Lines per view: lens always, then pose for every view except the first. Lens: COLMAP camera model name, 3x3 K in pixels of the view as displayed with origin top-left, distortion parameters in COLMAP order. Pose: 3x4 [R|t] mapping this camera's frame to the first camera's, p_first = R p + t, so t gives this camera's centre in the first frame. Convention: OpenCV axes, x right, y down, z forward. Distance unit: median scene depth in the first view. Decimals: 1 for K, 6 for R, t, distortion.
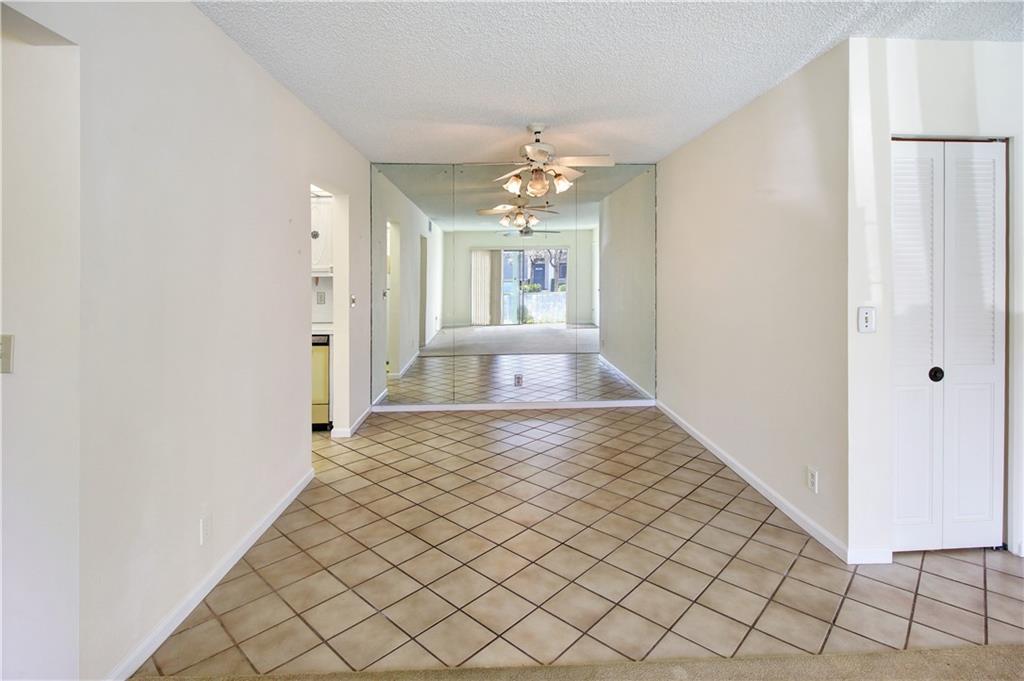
lens RADIAL K [[521.5, 0, 514.6], [0, 521.5, 268.6], [0, 0, 1]] dist [0.000039, -0.000567]
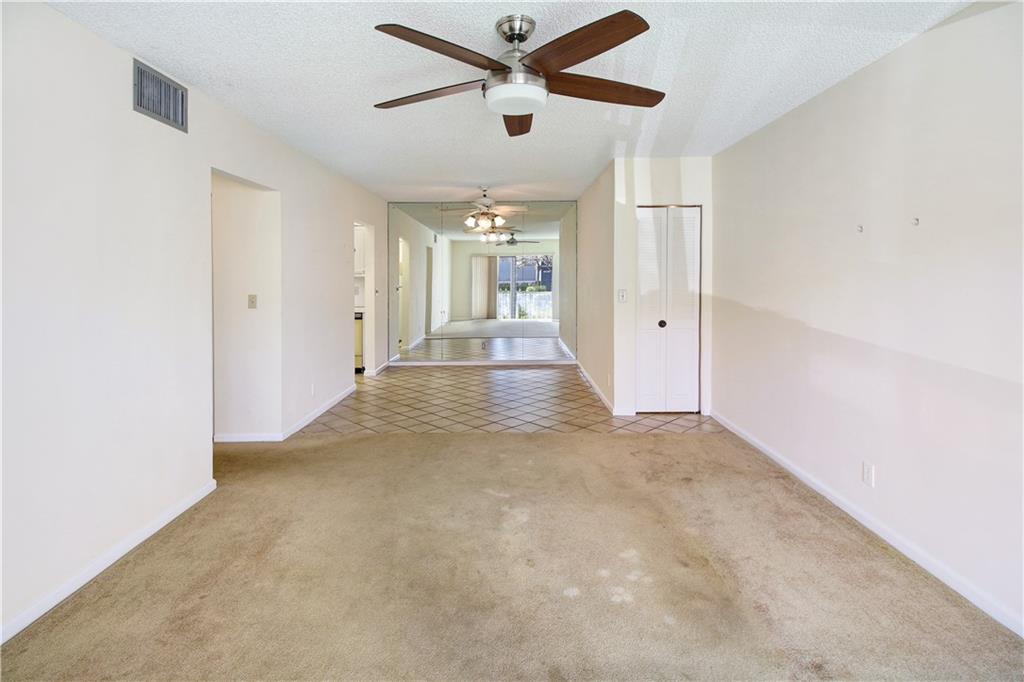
lens RADIAL K [[513.6, 0, 494.2], [0, 513.6, 283.2], [0, 0, 1]] dist [-0.001058, -0.000418]
pose [[0.997299, 0.000724, -0.073448, 0.143563], [0.000884, 0.999761, 0.021855, 0.001076], [0.073446, -0.021861, 0.997060, -0.472028]]
